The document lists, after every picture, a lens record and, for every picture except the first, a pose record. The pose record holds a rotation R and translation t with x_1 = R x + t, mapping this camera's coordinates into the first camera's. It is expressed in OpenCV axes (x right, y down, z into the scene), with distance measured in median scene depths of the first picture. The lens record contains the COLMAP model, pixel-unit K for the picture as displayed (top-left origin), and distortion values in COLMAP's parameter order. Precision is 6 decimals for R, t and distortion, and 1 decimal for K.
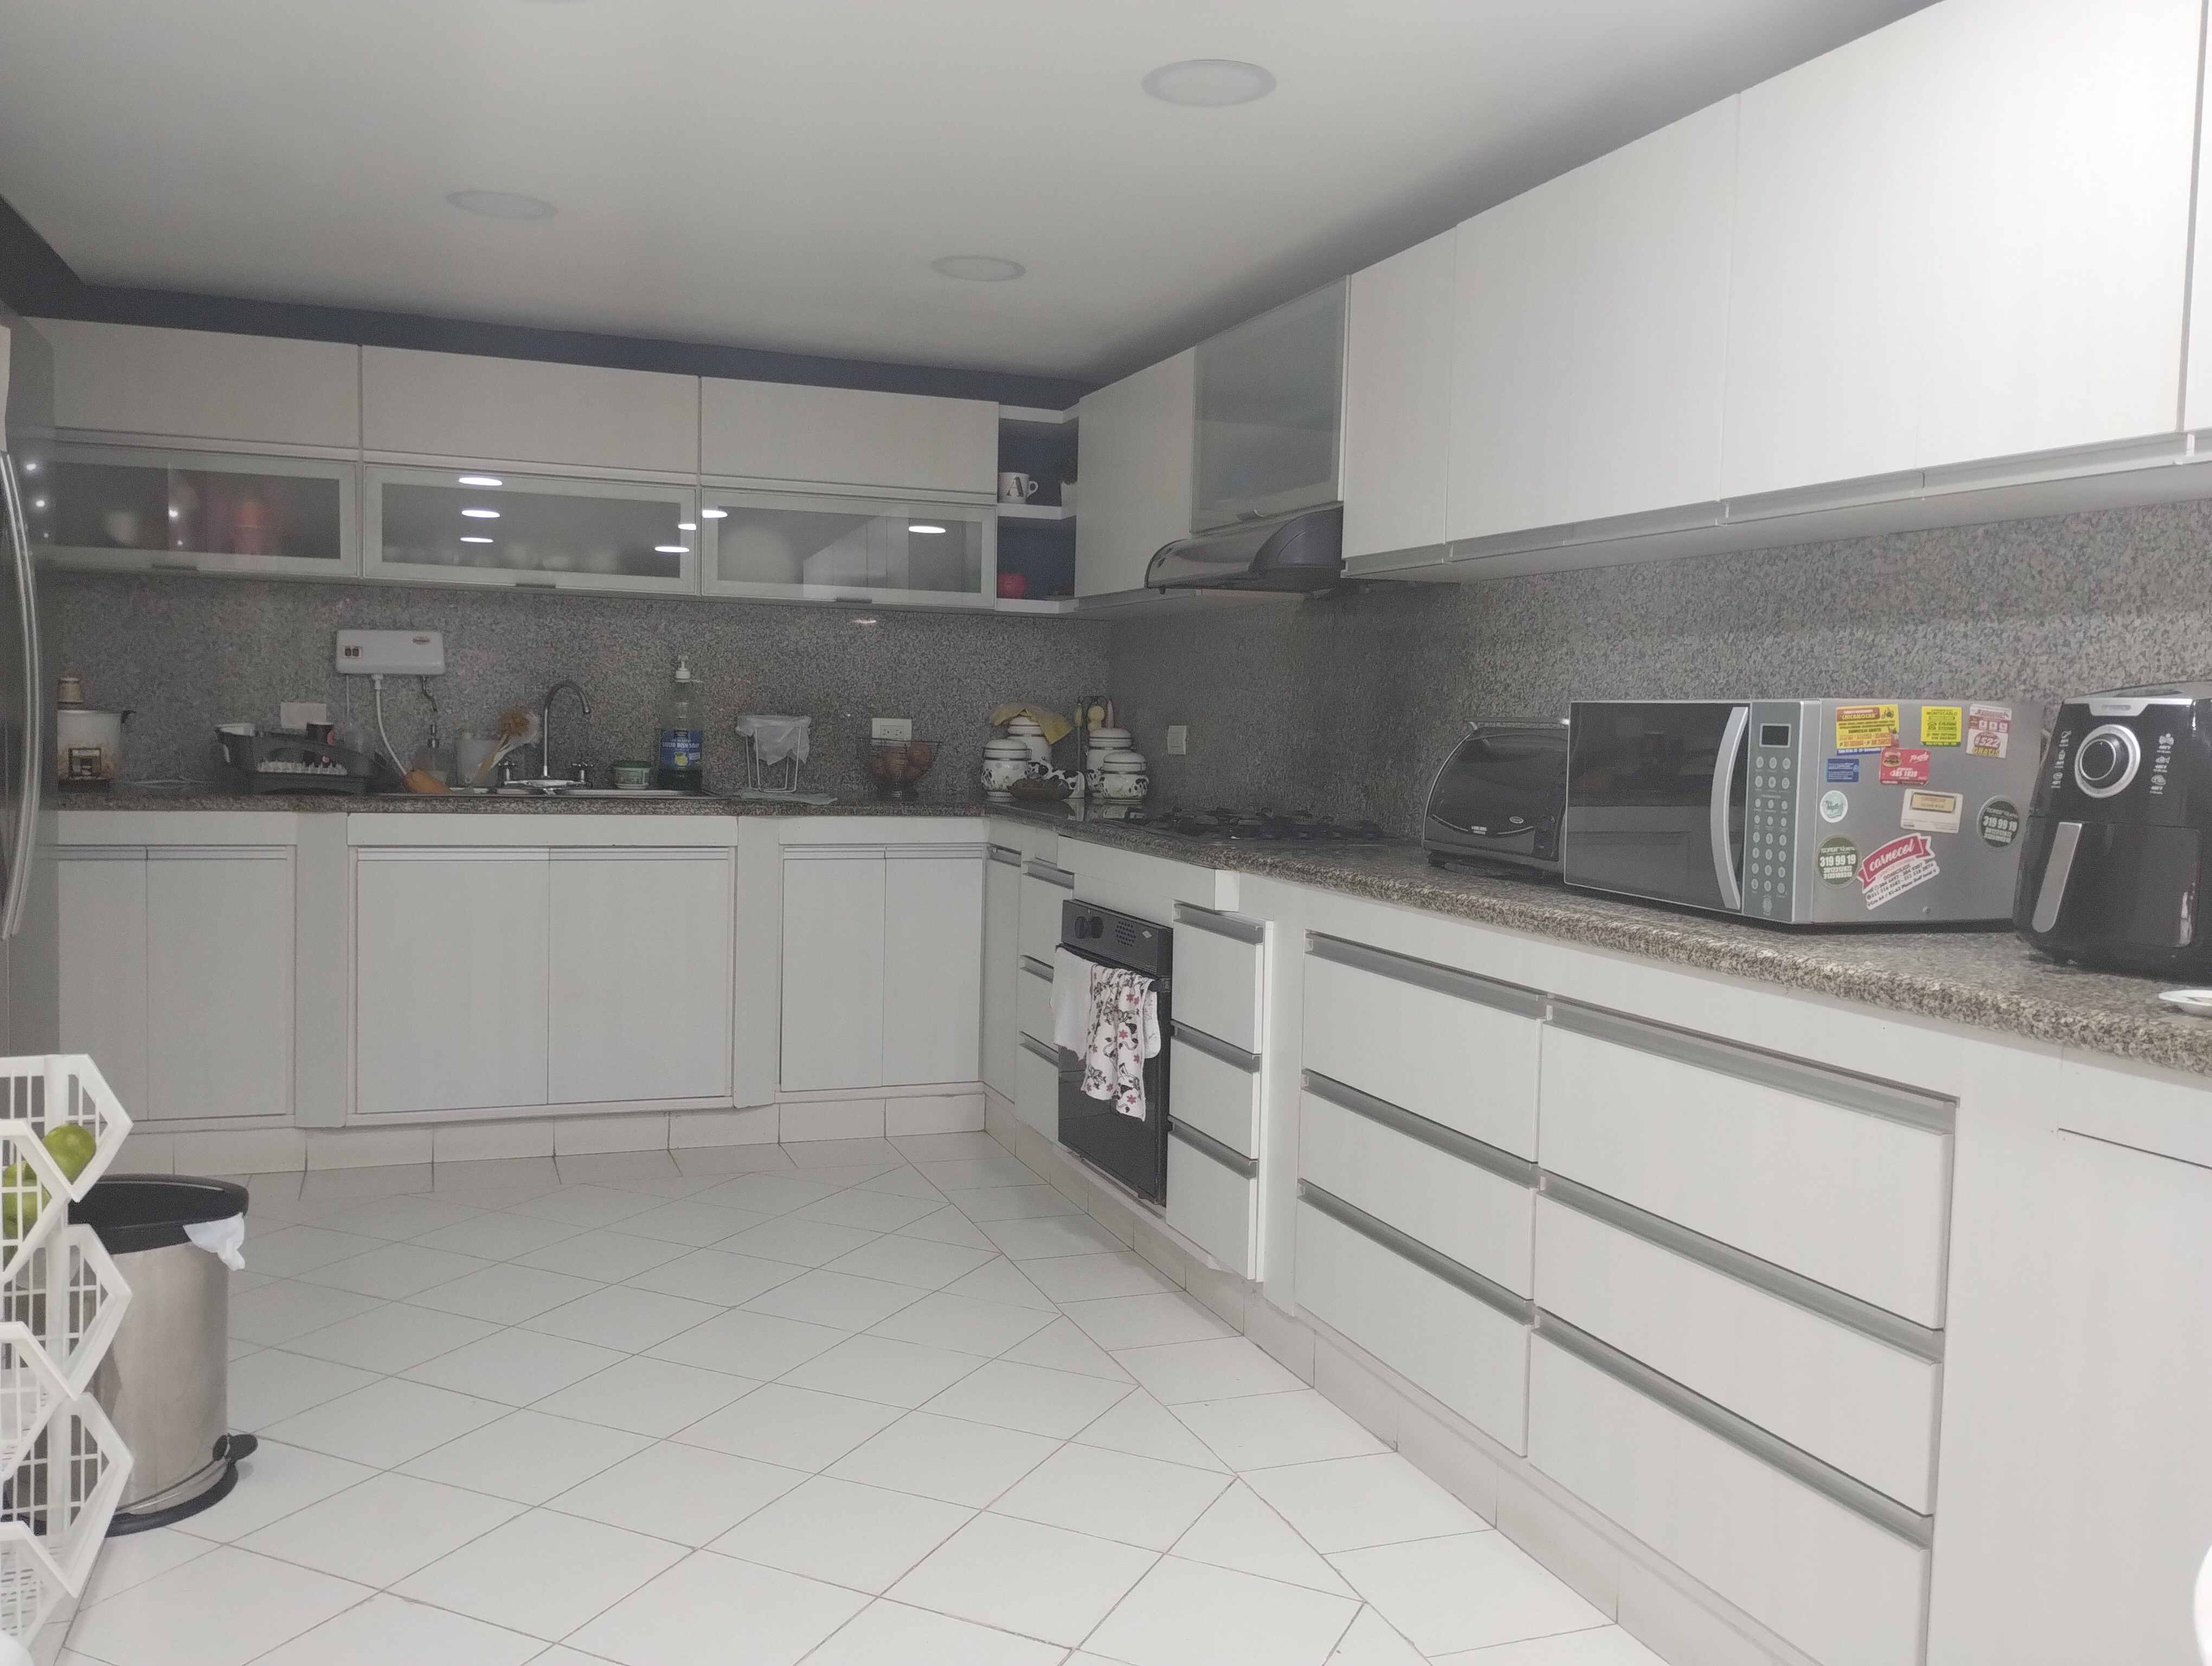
lens RADIAL K [[1838.8, 0, 1097.3], [0, 1838.8, 822.5], [0, 0, 1]] dist [0.072081, -0.101167]
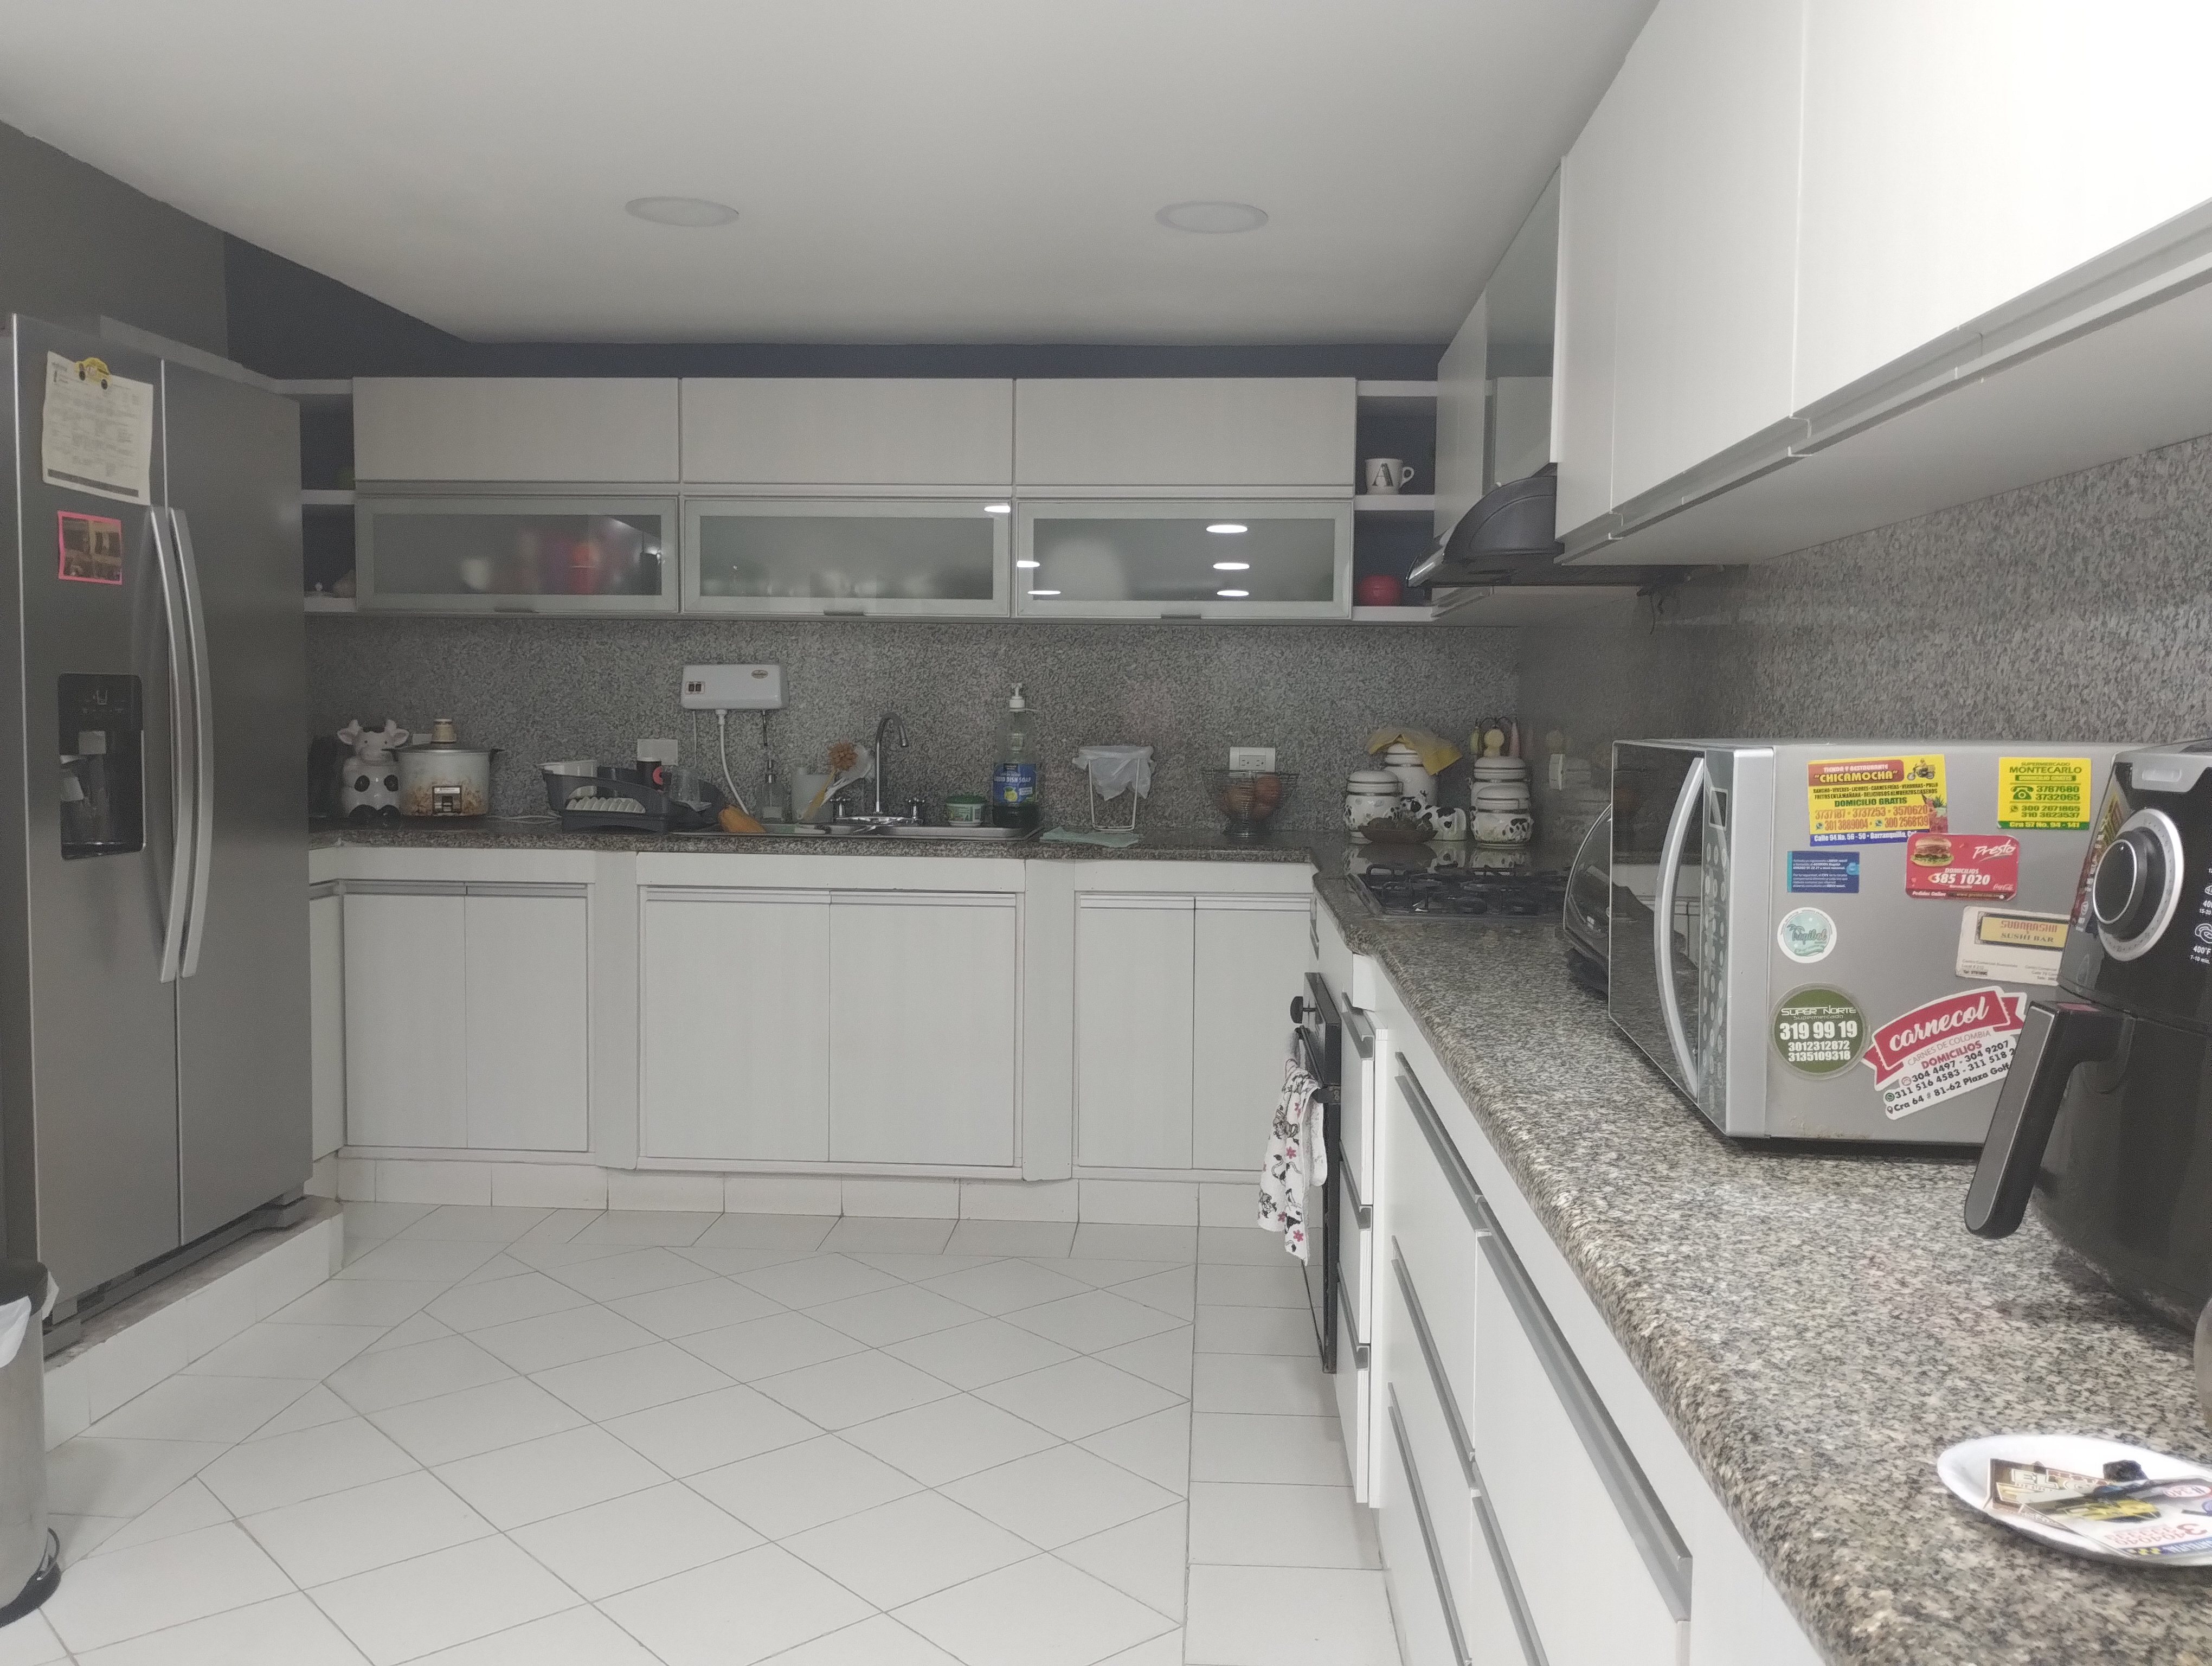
lens RADIAL K [[1838.8, 0, 1097.3], [0, 1838.8, 822.5], [0, 0, 1]] dist [0.072081, -0.101167]
pose [[0.914545, 0.008518, -0.404393, 0.210584], [-0.011134, 0.999930, -0.004117, -0.018887], [0.404330, 0.008268, 0.914576, 0.193183]]
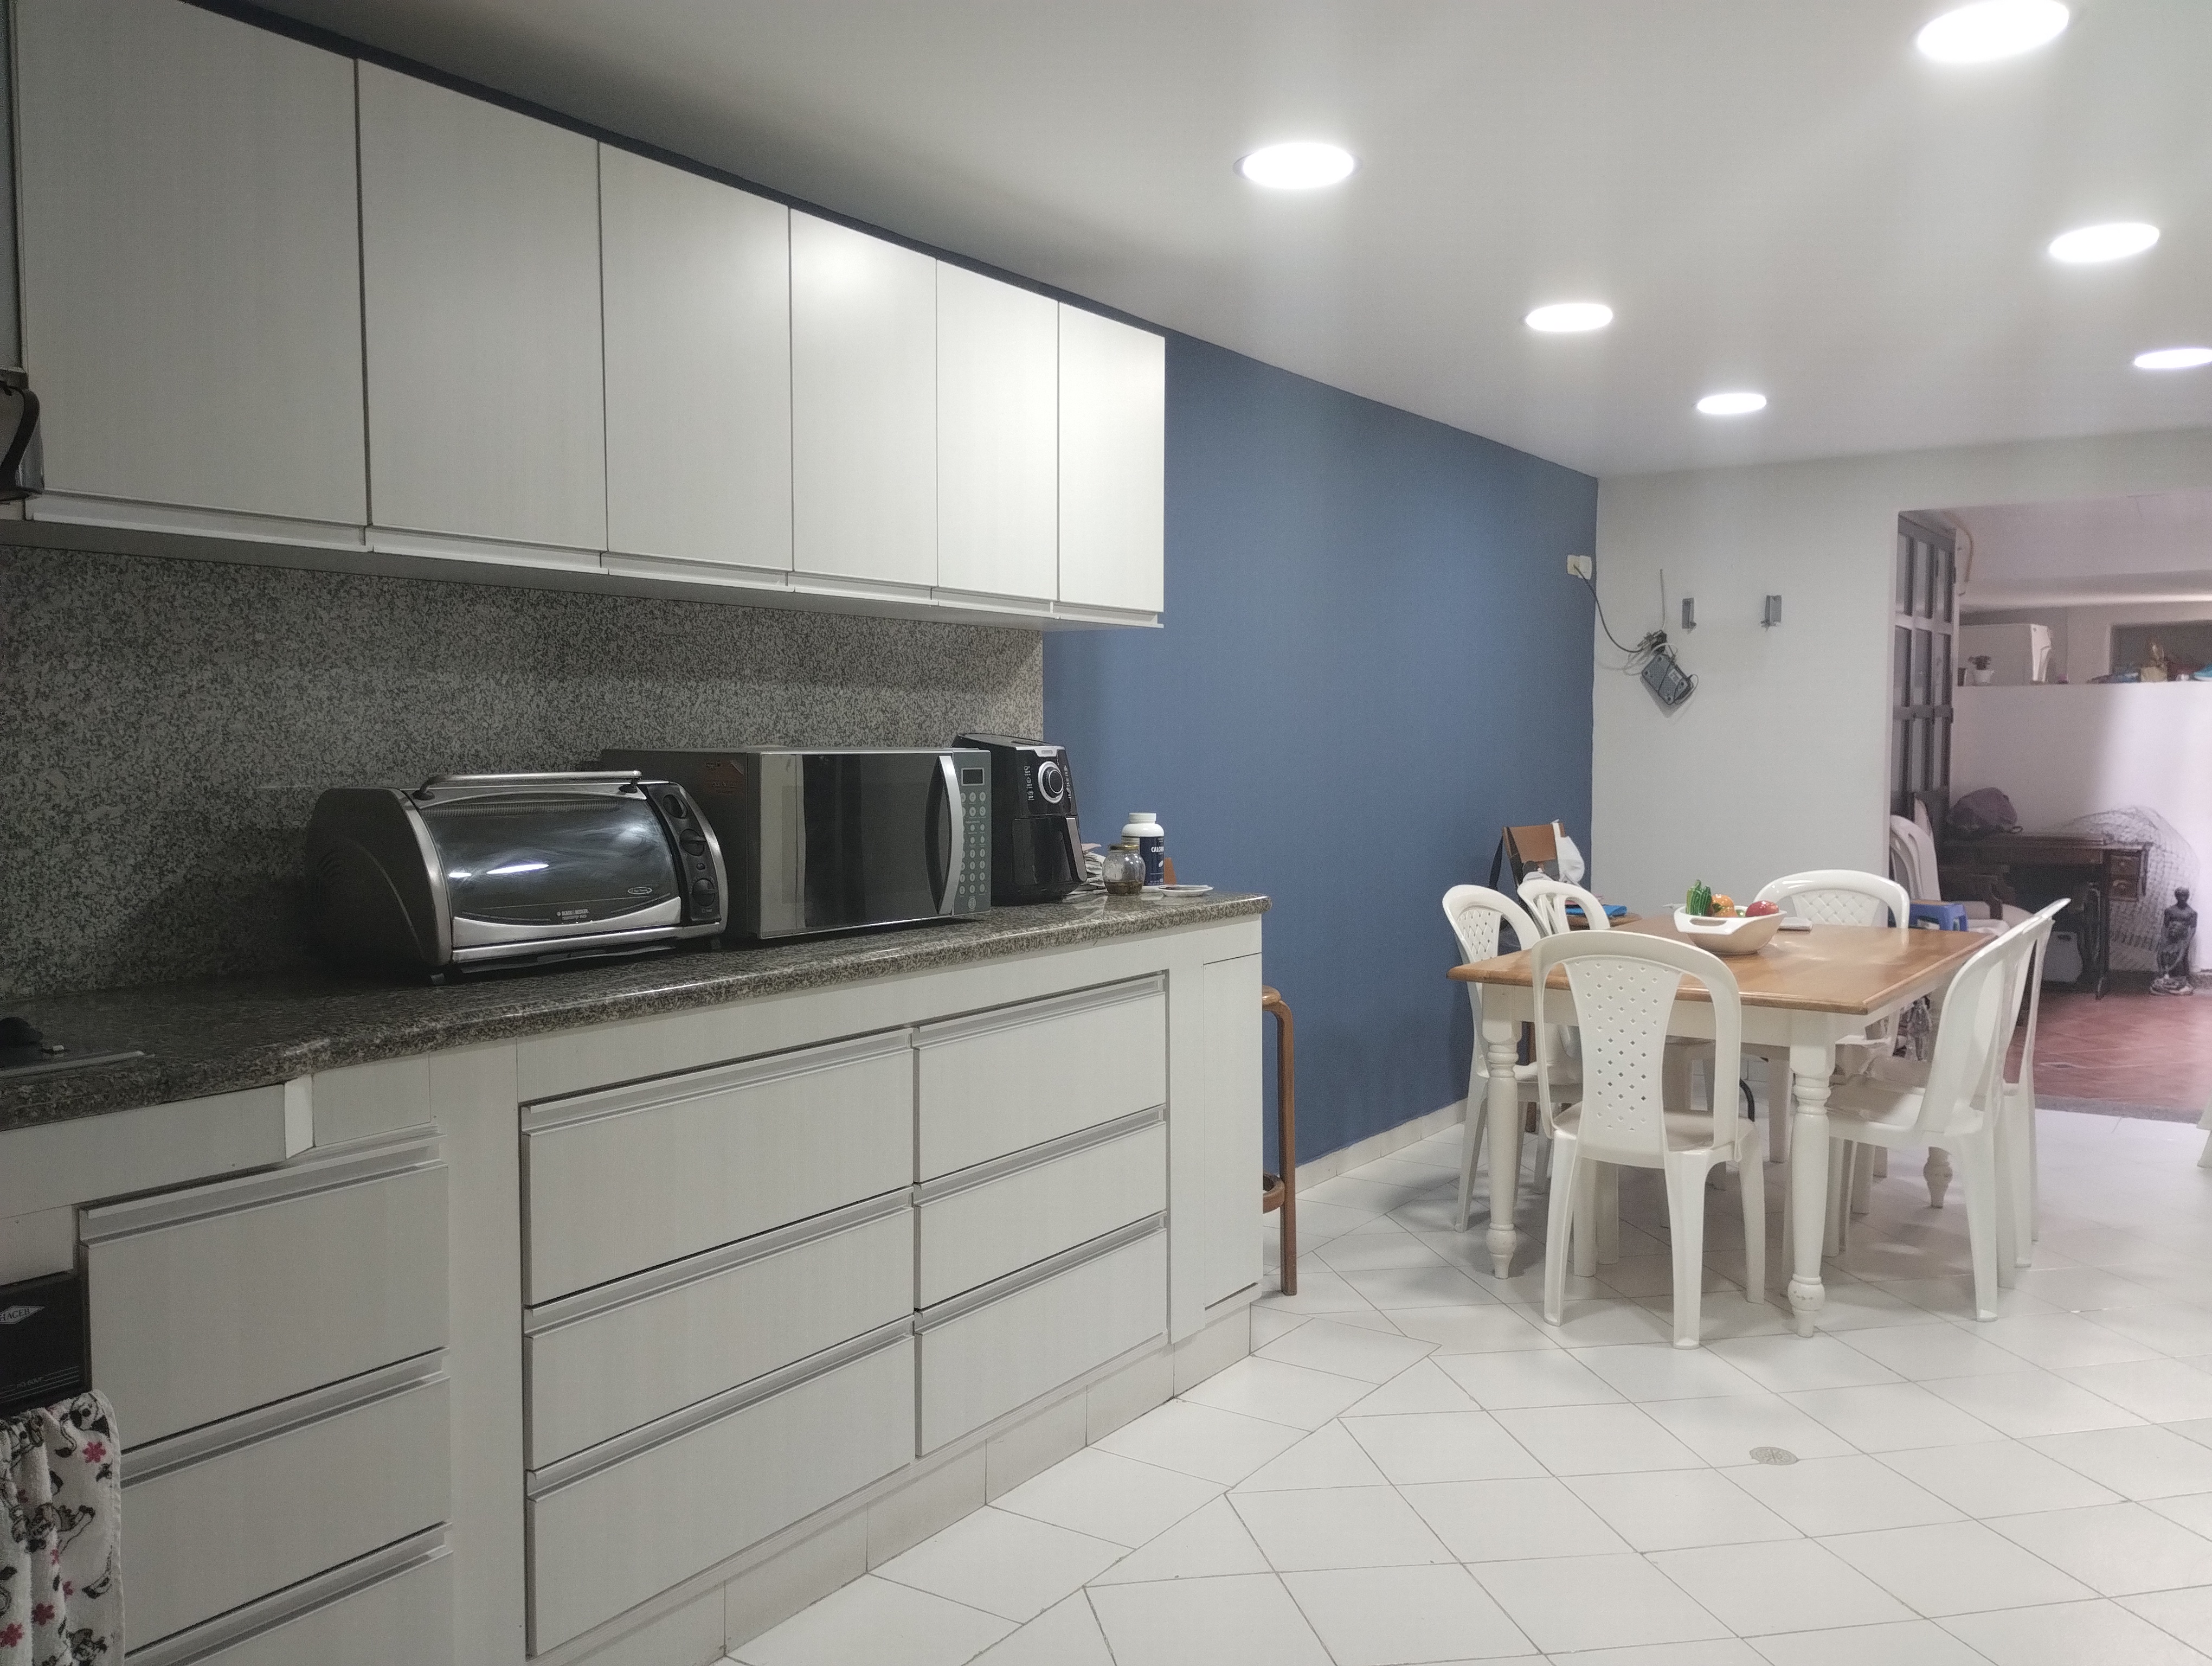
lens RADIAL K [[1838.8, 0, 1097.3], [0, 1838.8, 822.5], [0, 0, 1]] dist [0.072081, -0.101167]
pose [[-0.591744, -0.059676, 0.803914, -0.378925], [0.035389, 0.994372, 0.099864, -0.071643], [-0.805349, 0.087543, -0.586301, 0.852555]]
